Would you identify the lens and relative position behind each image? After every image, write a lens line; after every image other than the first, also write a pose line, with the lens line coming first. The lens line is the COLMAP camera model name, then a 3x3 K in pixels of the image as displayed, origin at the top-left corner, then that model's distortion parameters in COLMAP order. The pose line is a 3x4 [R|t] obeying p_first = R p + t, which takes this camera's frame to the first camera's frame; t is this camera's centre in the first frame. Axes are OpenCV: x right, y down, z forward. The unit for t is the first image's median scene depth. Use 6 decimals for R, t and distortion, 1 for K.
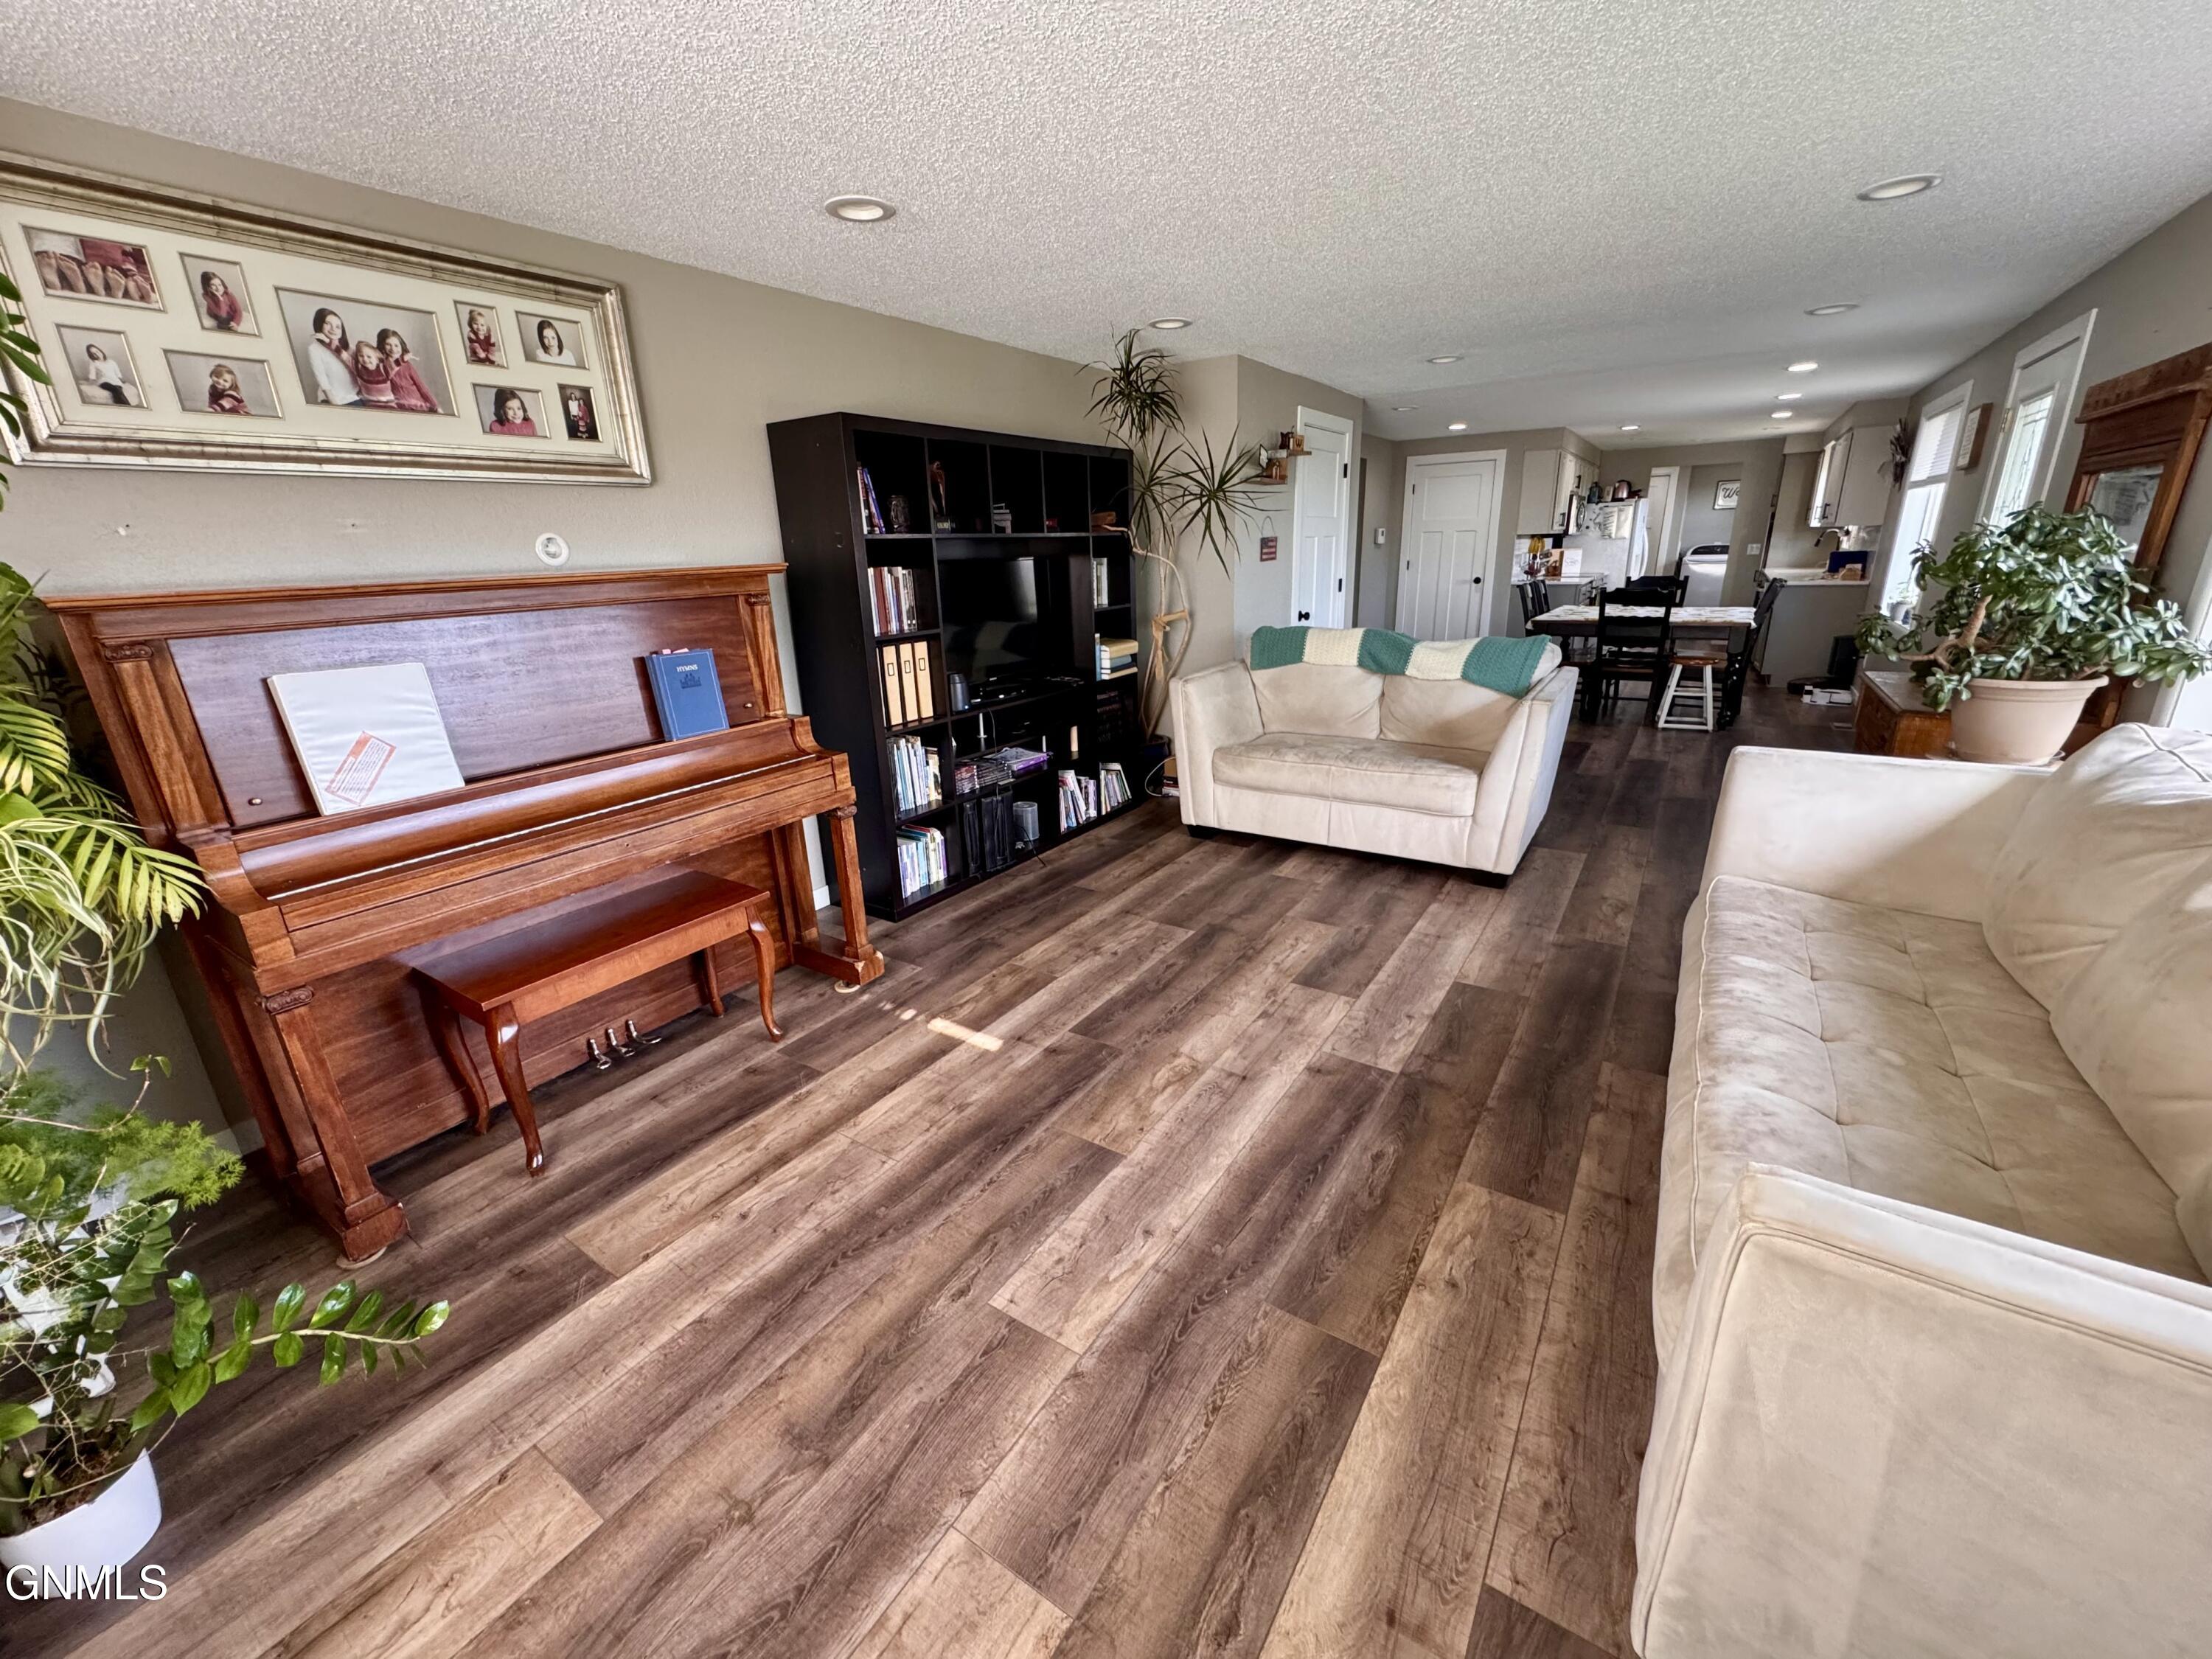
lens RADIAL K [[877.8, 0, 1116.7], [0, 877.8, 826.0], [0, 0, 1]] dist [-0.009097, 0.000325]
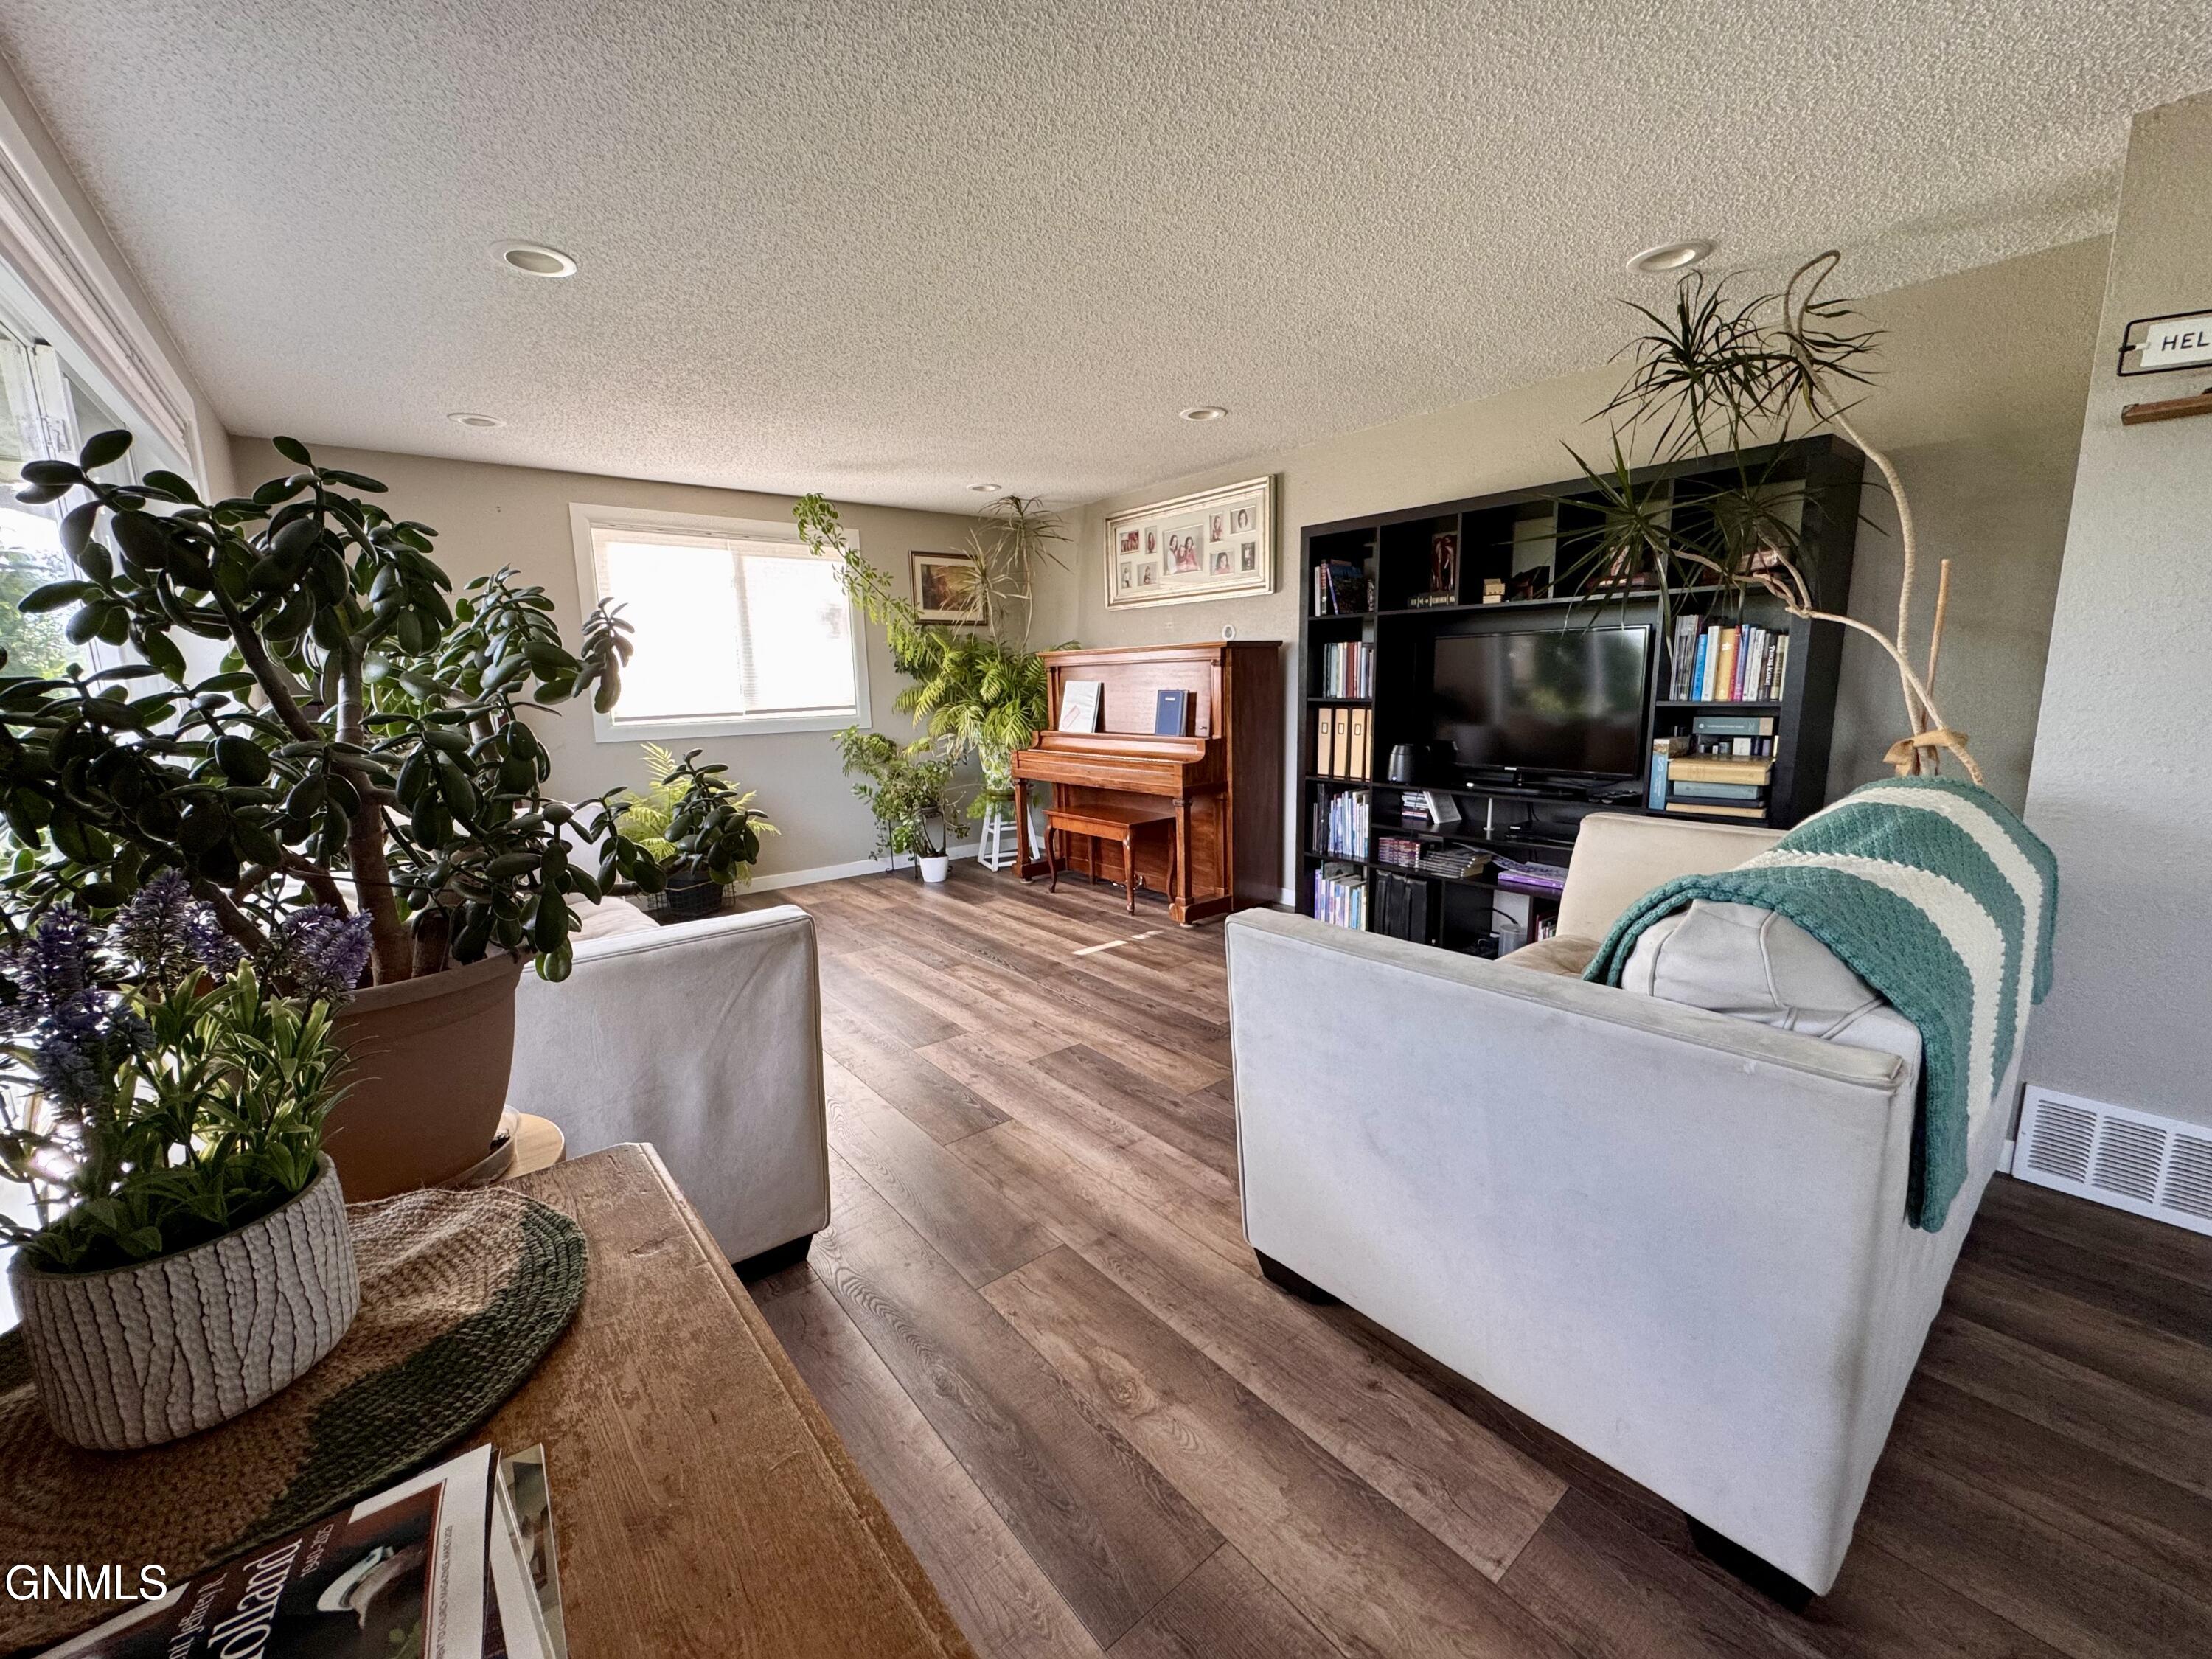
lens RADIAL K [[877.8, 0, 1114.6], [0, 877.8, 836.3], [0, 0, 1]] dist [-0.009097, 0.000325]
pose [[-0.288939, 0.209544, -0.934134, 1.243384], [-0.263000, 0.920836, 0.287910, -0.397956], [0.920513, 0.328866, -0.210955, 1.328458]]
